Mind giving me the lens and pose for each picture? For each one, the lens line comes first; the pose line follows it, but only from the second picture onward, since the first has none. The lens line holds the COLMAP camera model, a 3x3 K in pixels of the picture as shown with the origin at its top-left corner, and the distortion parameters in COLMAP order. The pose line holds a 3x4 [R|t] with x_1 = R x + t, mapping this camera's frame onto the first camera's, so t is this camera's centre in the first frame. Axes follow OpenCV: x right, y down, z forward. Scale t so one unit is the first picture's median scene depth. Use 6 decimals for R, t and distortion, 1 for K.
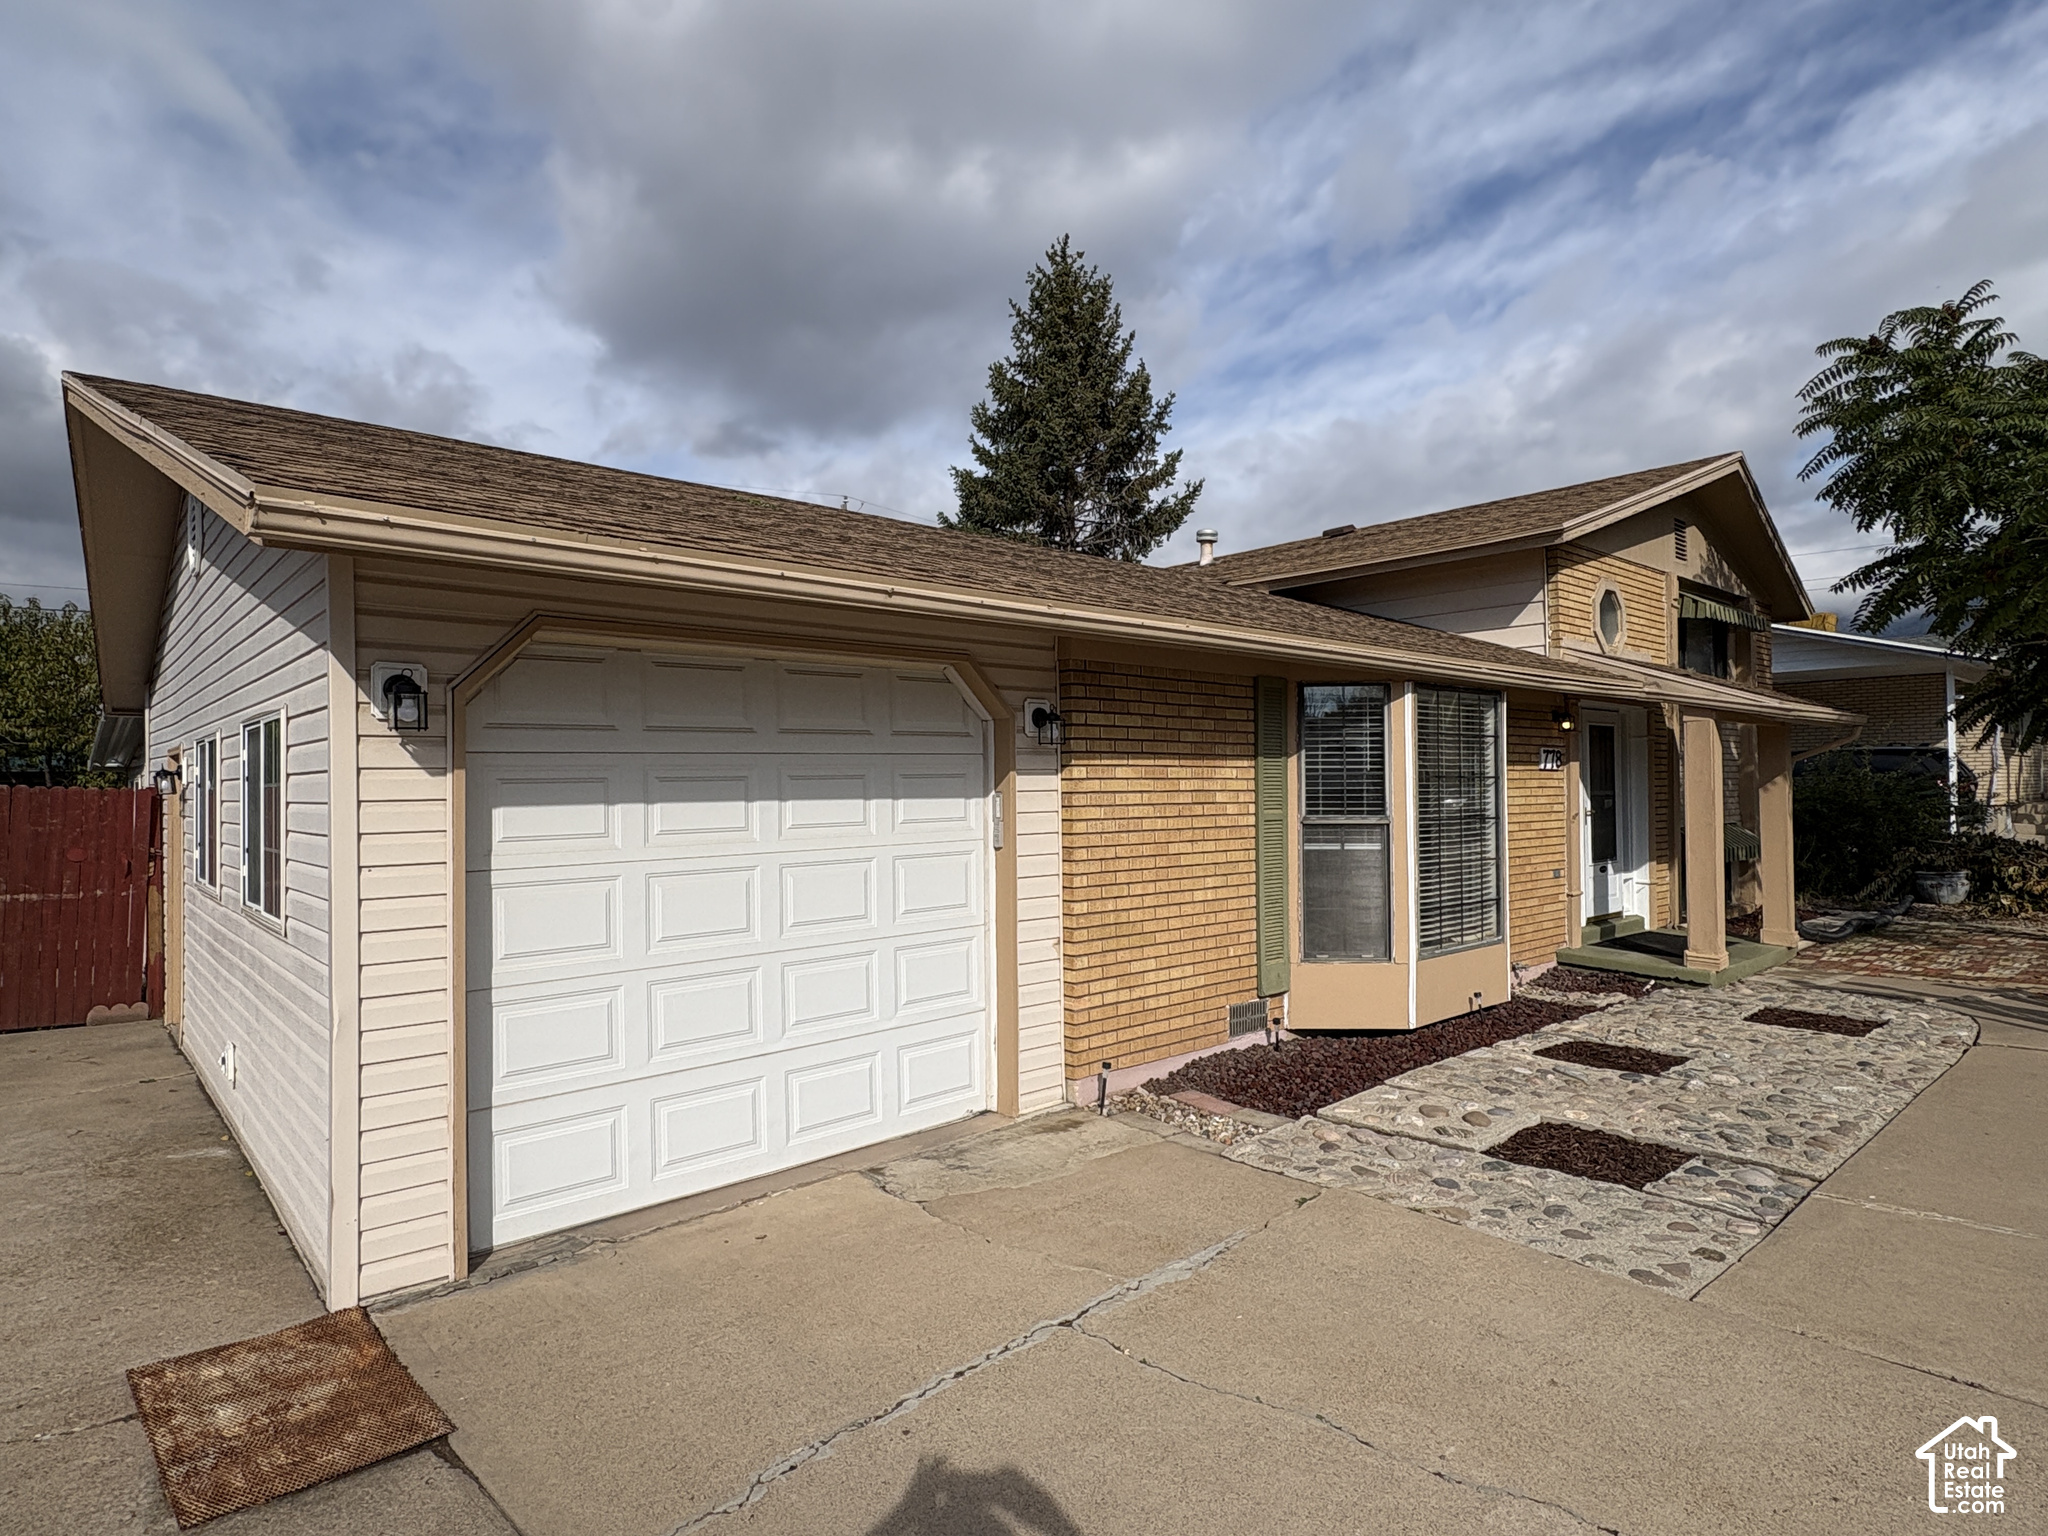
lens RADIAL K [[1113.9, 0, 1026.7], [0, 1113.9, 773.2], [0, 0, 1]] dist [-0.001690, 0.000772]
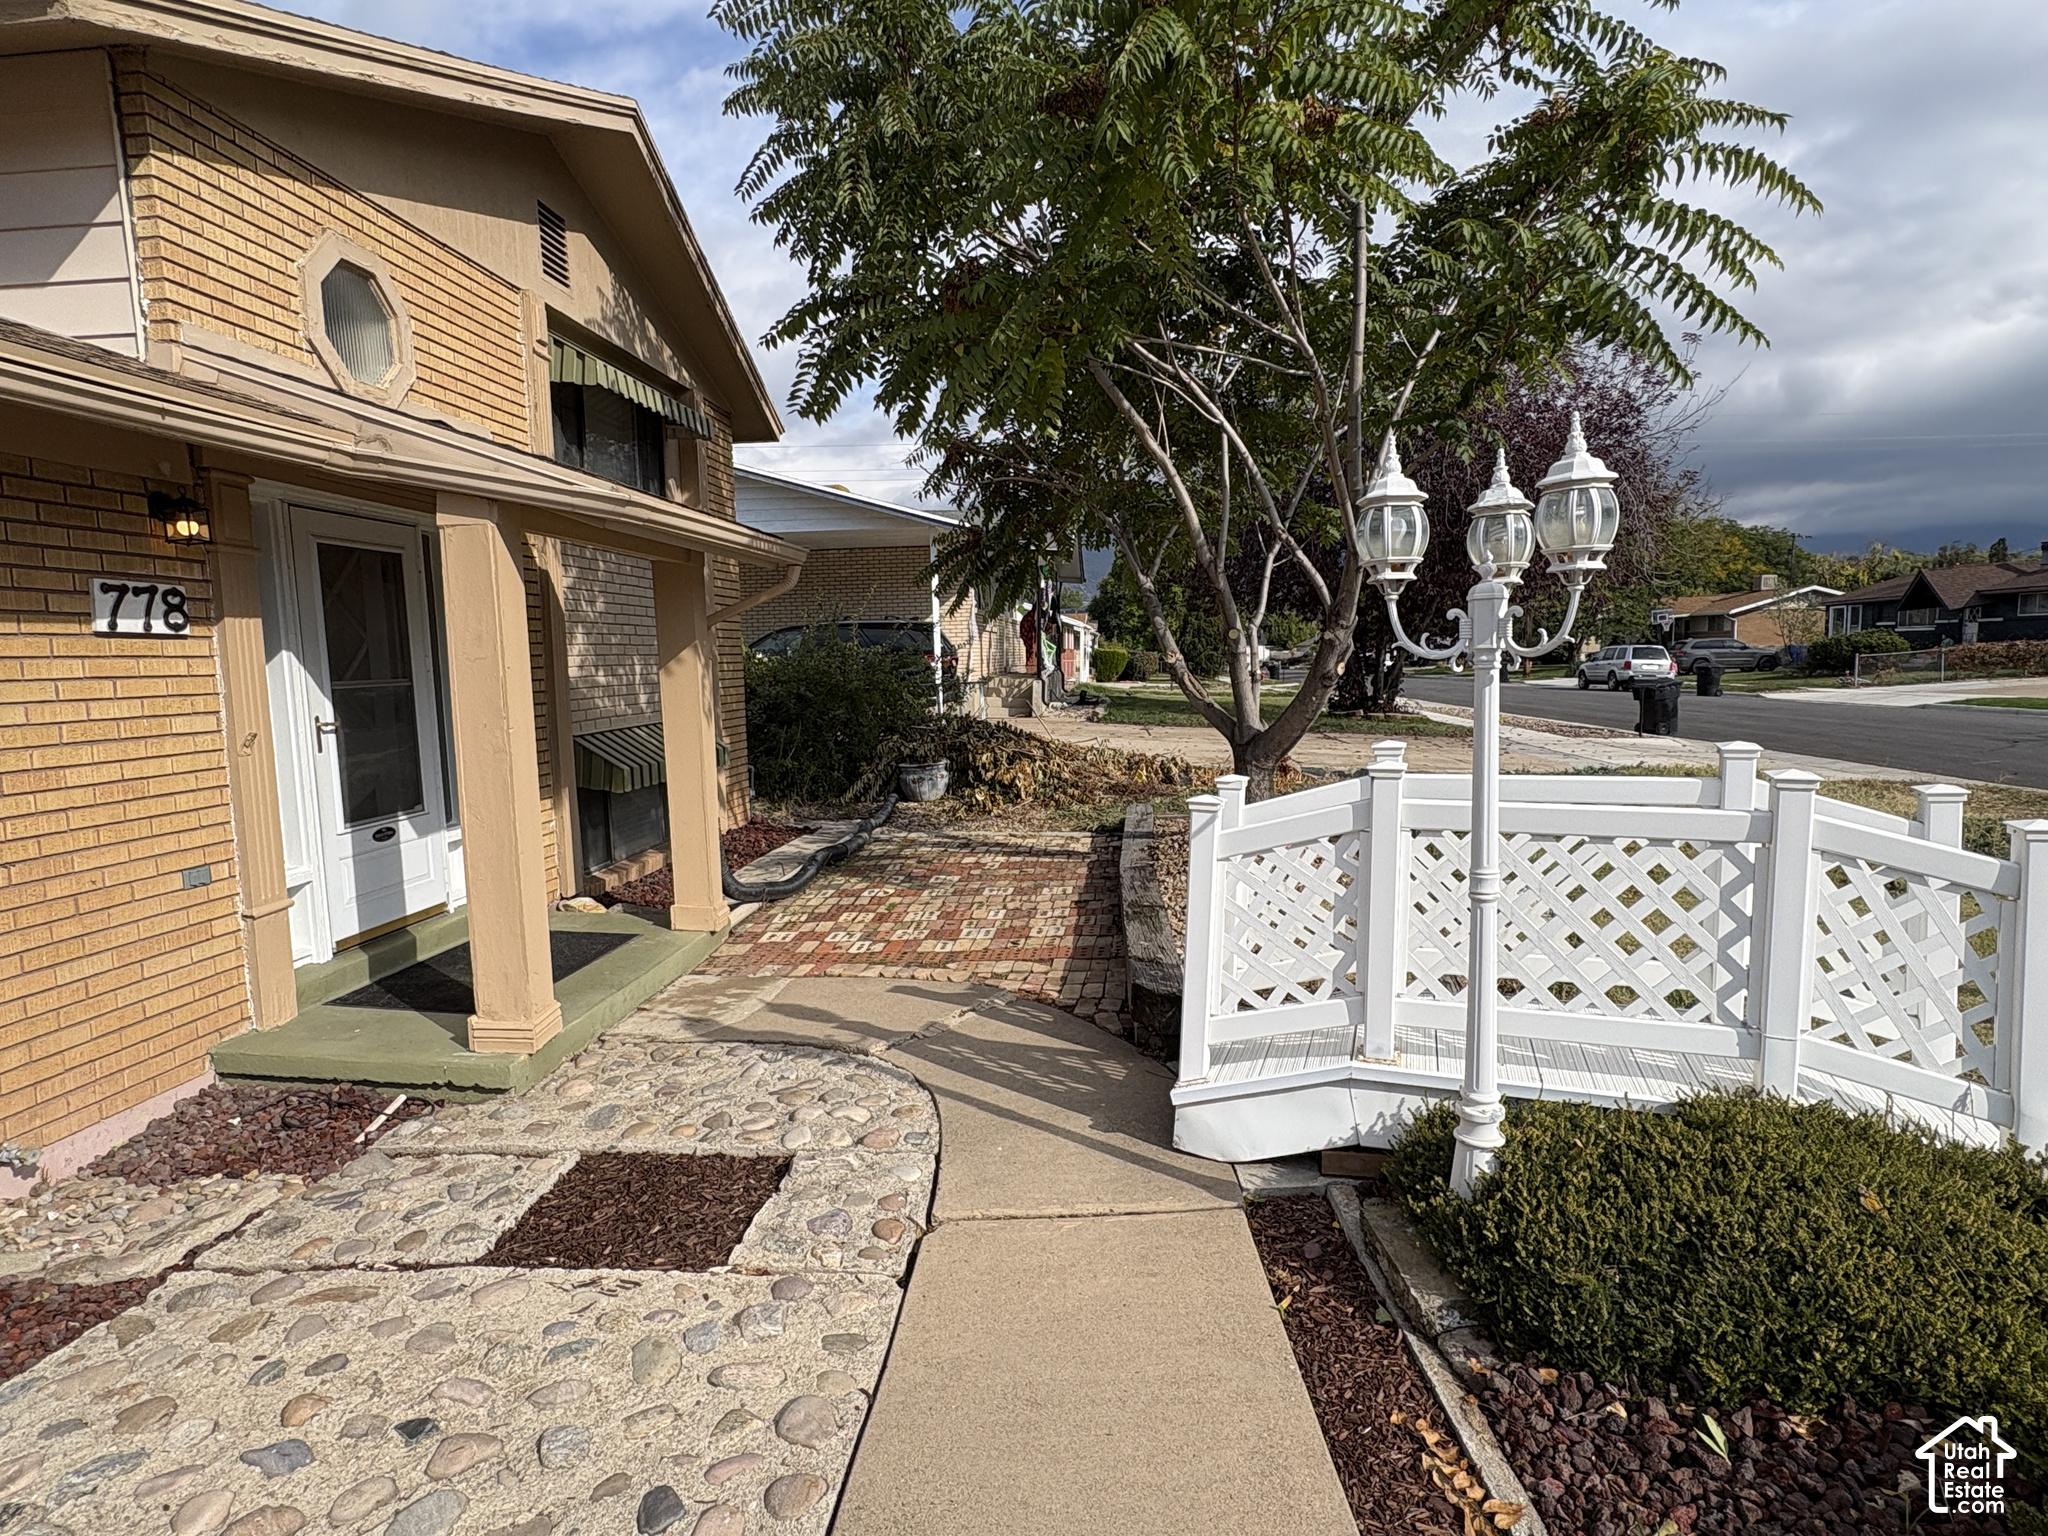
lens RADIAL K [[1113.9, 0, 1025.3], [0, 1113.9, 772.5], [0, 0, 1]] dist [-0.001690, 0.000772]
pose [[0.724198, -0.081549, 0.684753, 0.344613], [0.009085, 0.994025, 0.108772, 0.004748], [-0.689532, -0.072551, 0.720612, 0.387990]]
